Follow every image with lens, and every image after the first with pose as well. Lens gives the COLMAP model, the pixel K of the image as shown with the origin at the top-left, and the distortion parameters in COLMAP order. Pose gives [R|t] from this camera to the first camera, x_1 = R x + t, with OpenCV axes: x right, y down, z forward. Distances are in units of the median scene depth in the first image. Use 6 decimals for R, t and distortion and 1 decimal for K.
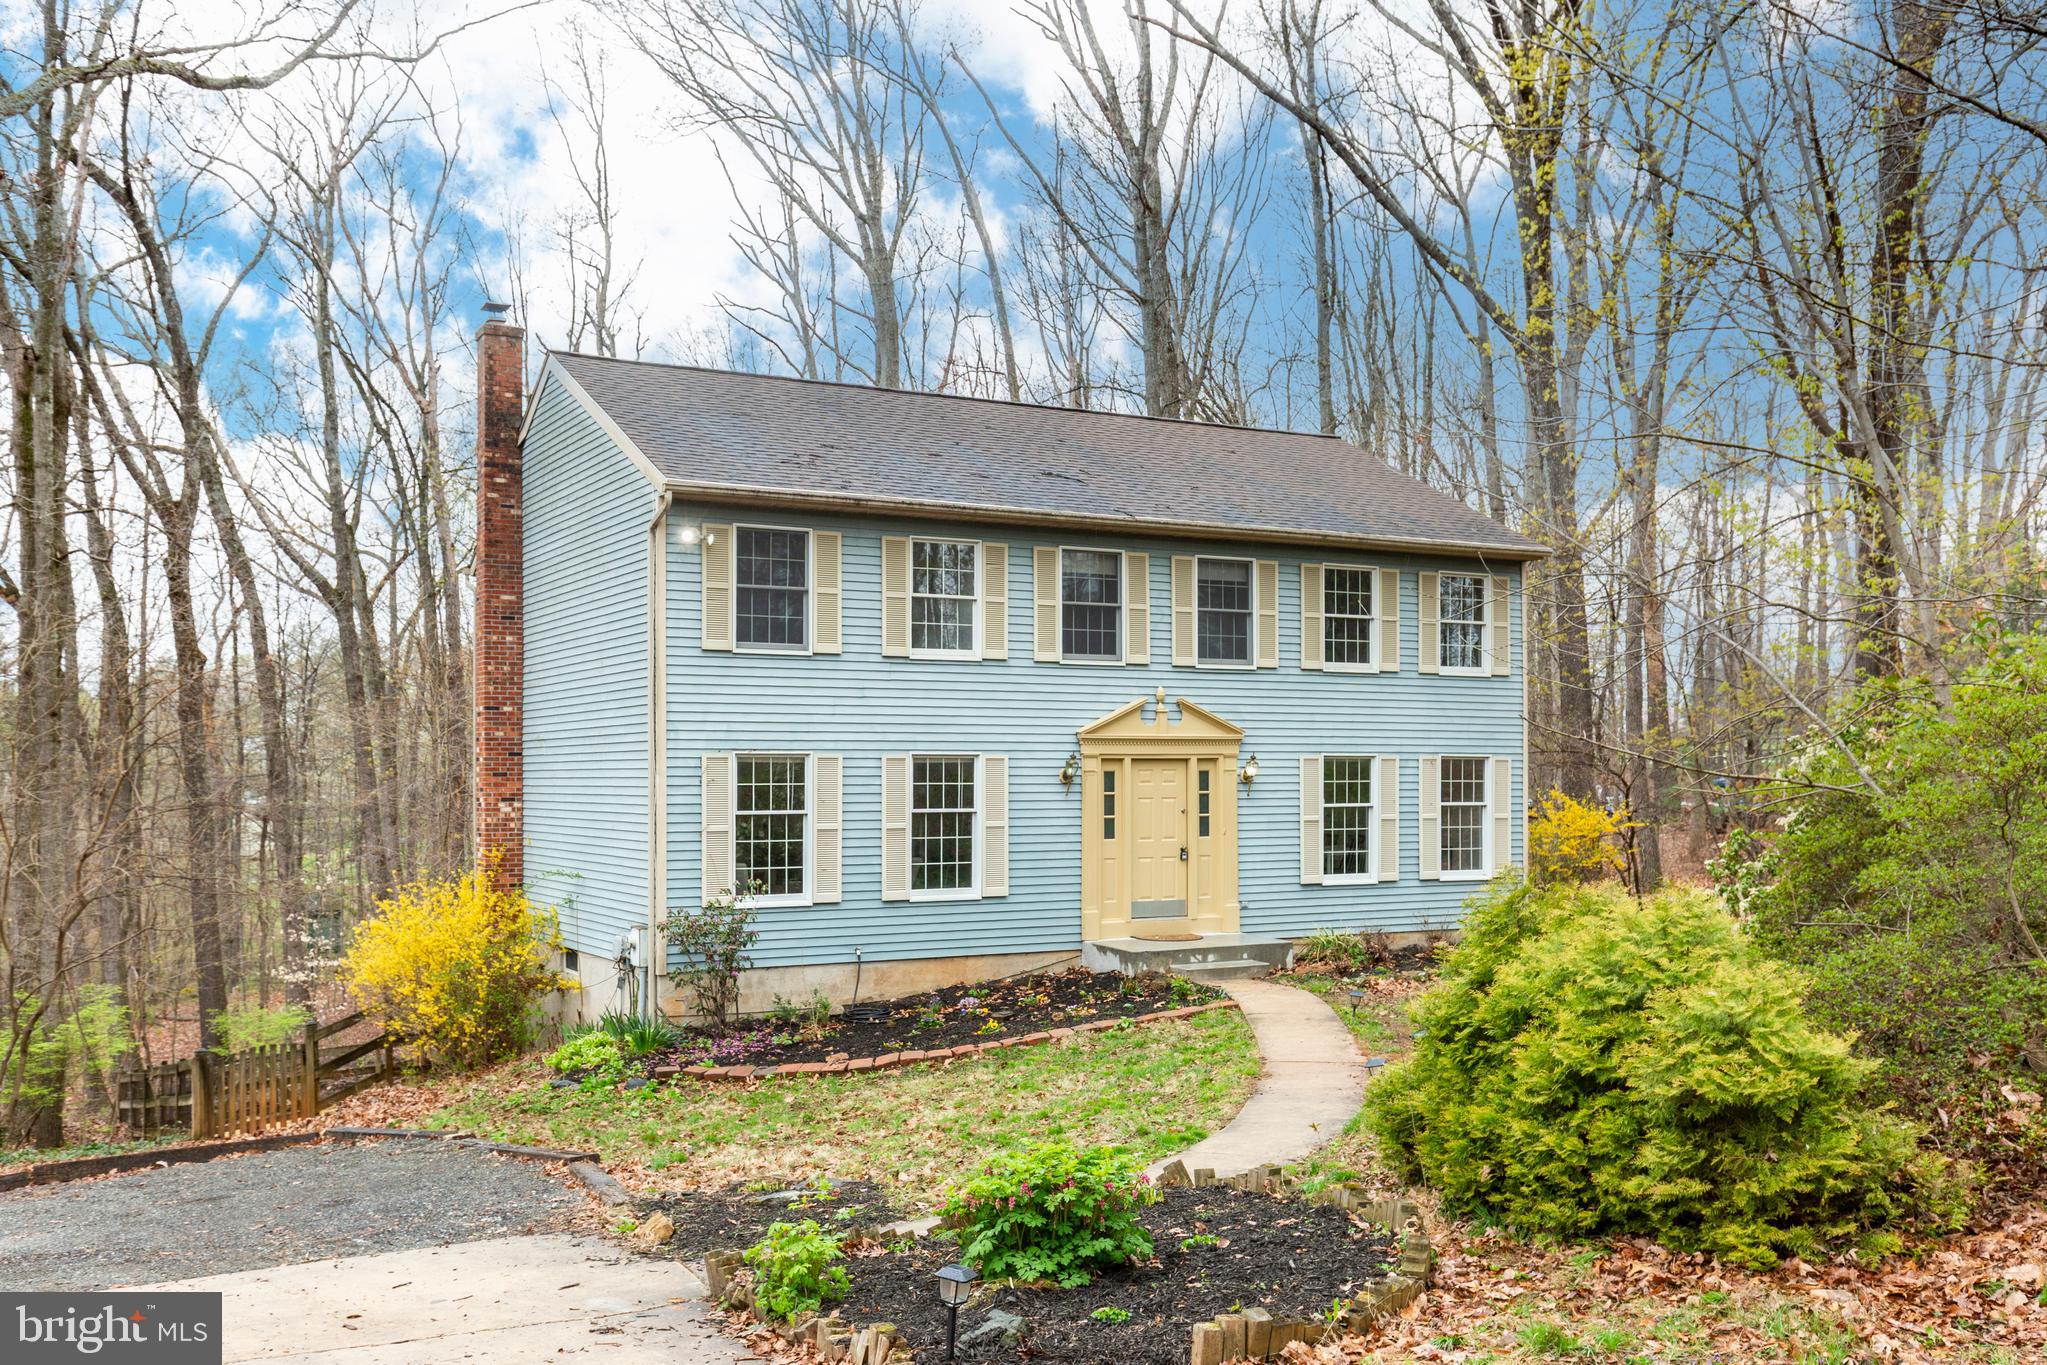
lens RADIAL K [[1864.4, 0, 1004.0], [0, 1864.4, 754.7], [0, 0, 1]] dist [0.006679, 0.000000]
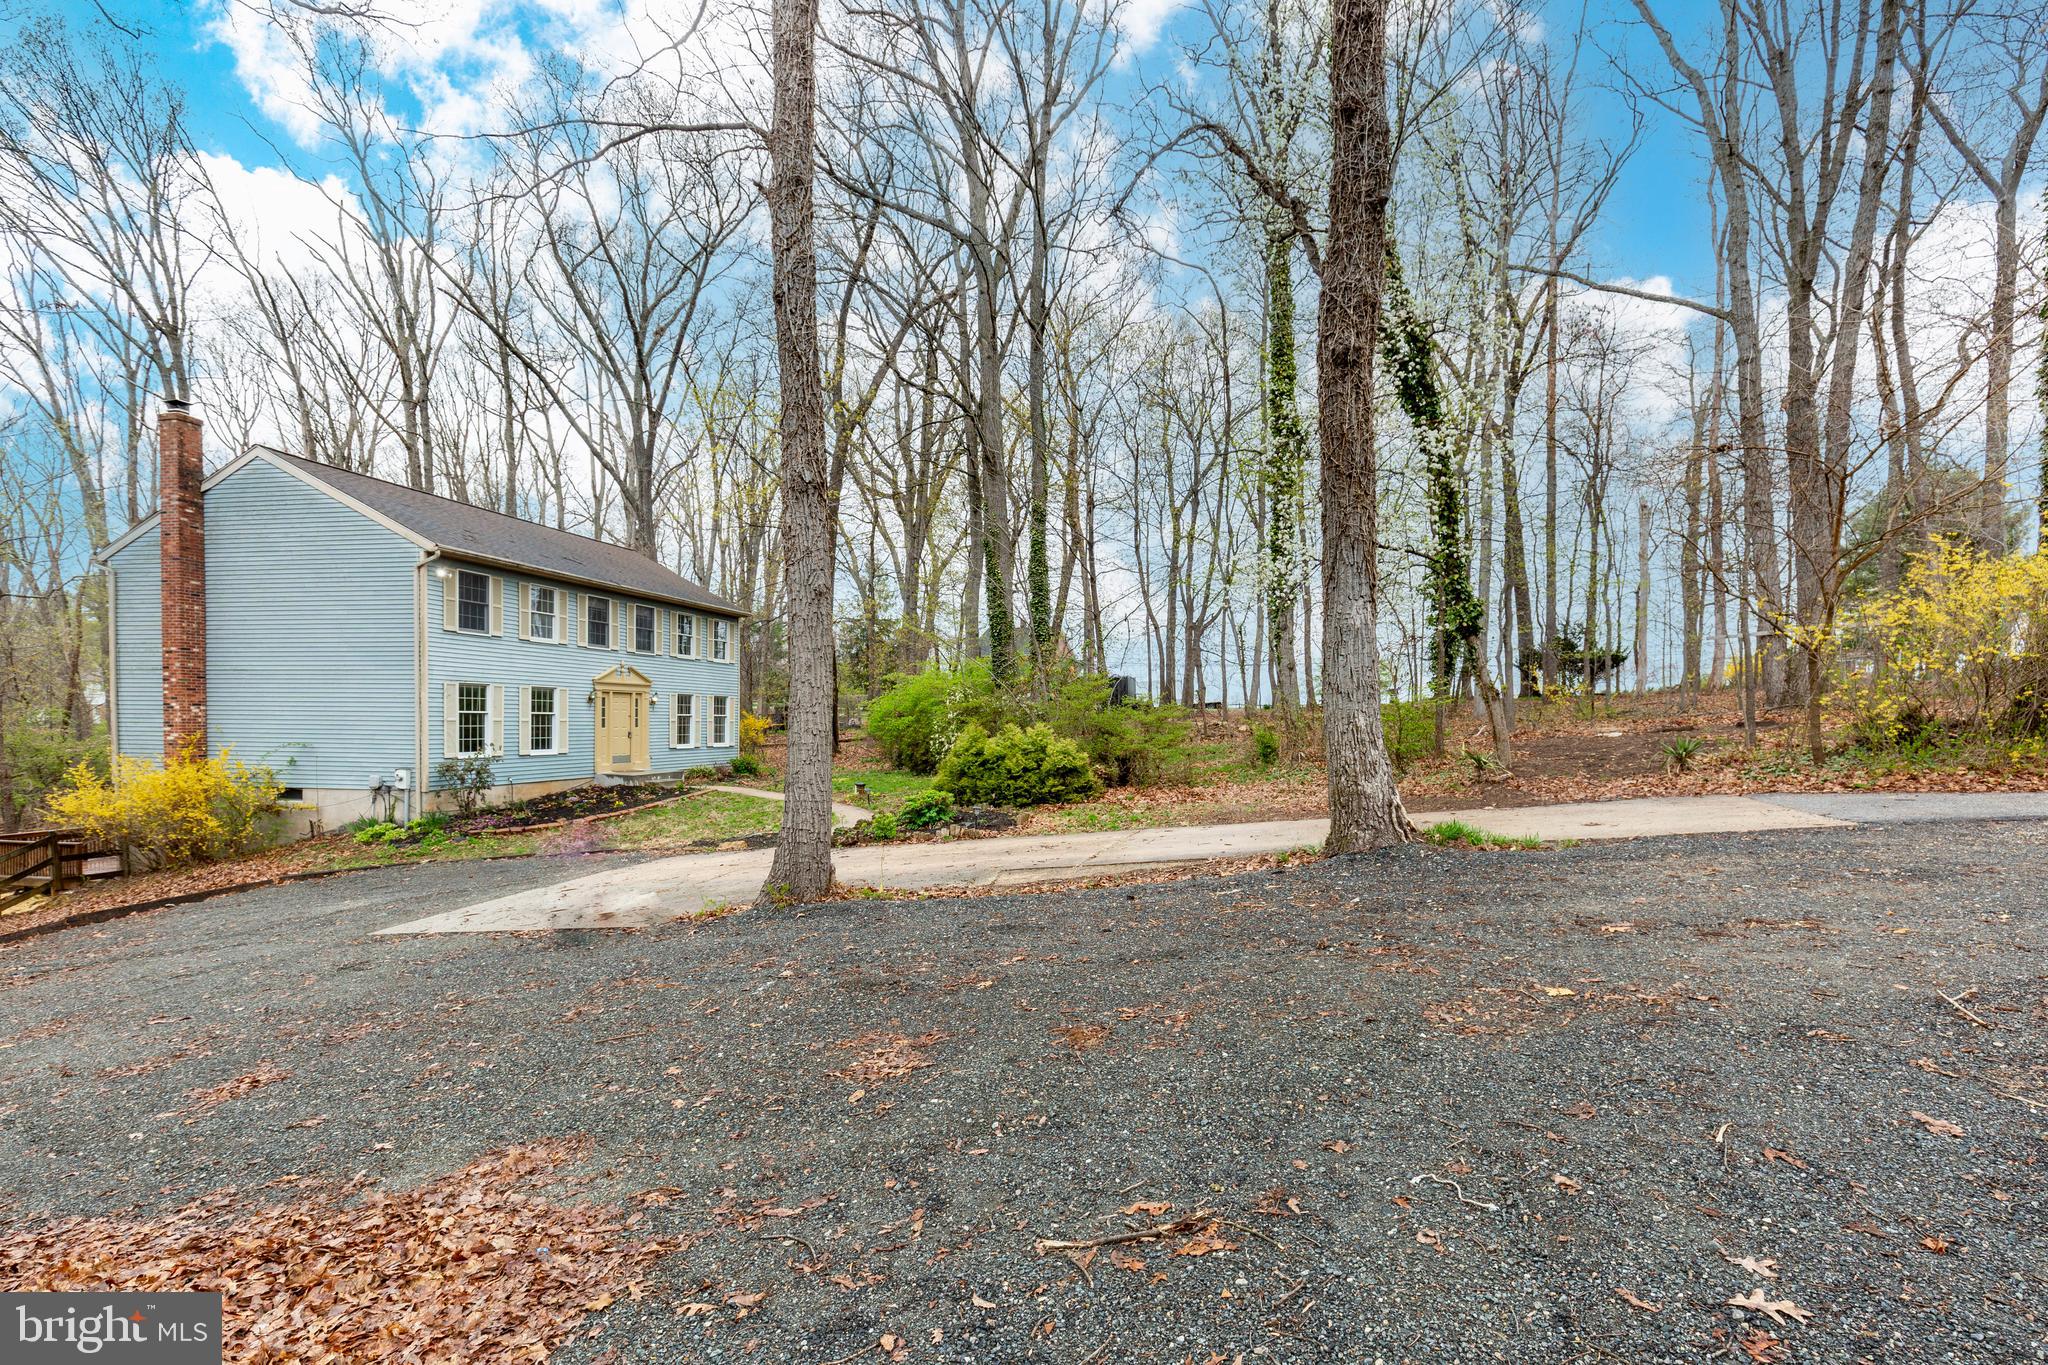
lens RADIAL K [[933.7, 0, 1070.3], [0, 933.7, 745.8], [0, 0, 1]] dist [0.002423, -0.000704]
pose [[0.624506, -0.012911, 0.780913, -0.475007], [-0.020304, 0.999257, 0.032759, 0.019204], [-0.780756, -0.036313, 0.623780, -0.142325]]
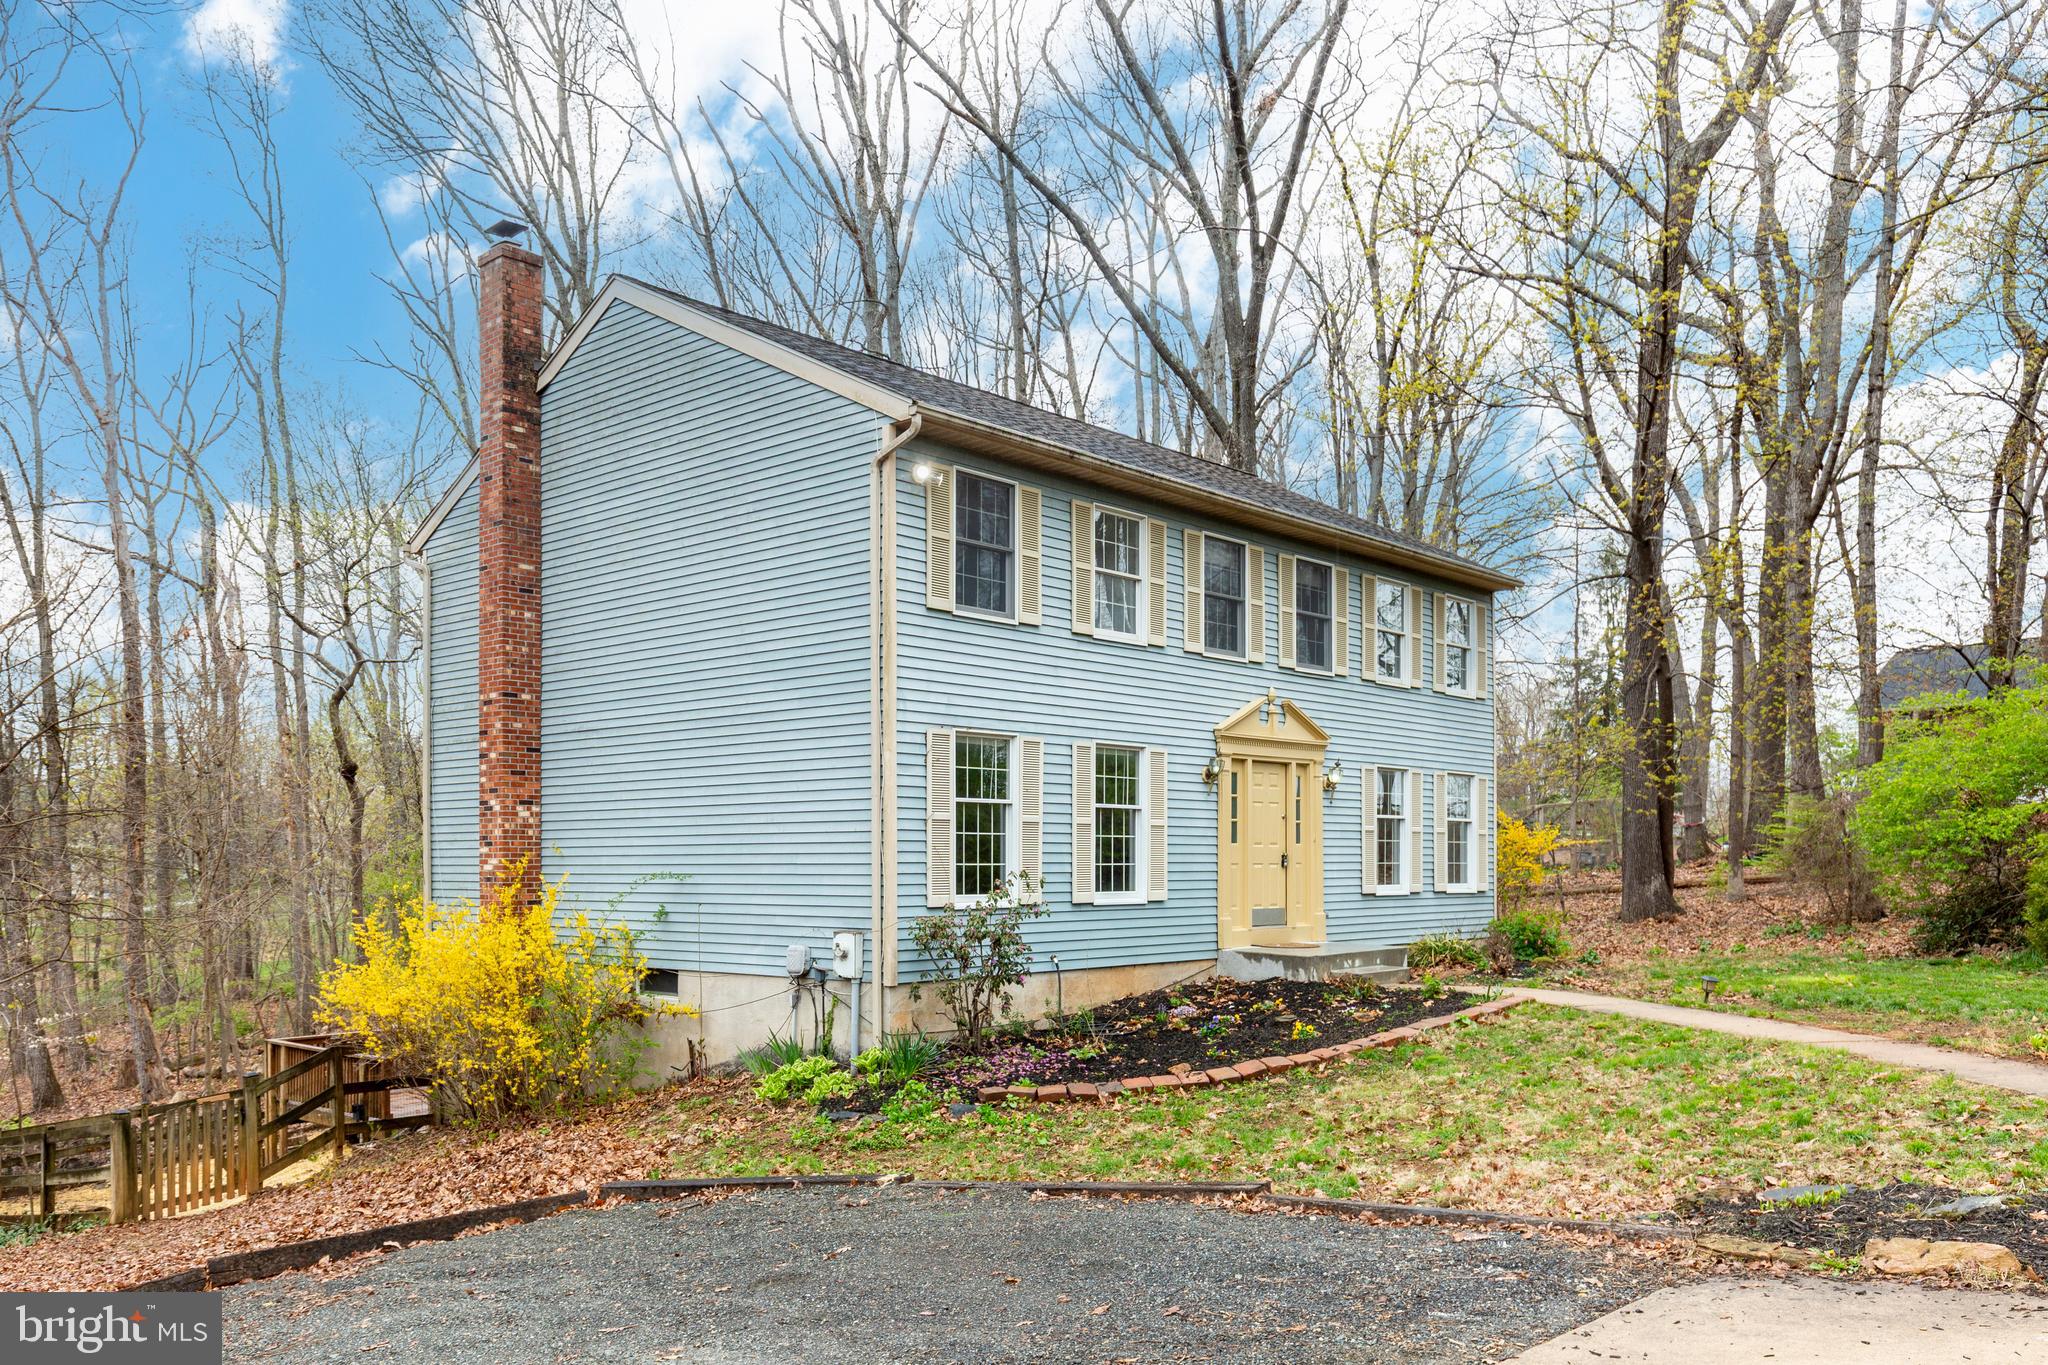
lens RADIAL K [[1594.3, 0, 949.7], [0, 1594.3, 847.7], [0, 0, 1]] dist [-0.002035, -0.004763]
pose [[0.947109, 0.001799, 0.320908, -0.348706], [-0.001880, 0.999998, -0.000058, 0.048545], [-0.320908, -0.000549, 0.947110, 0.270964]]
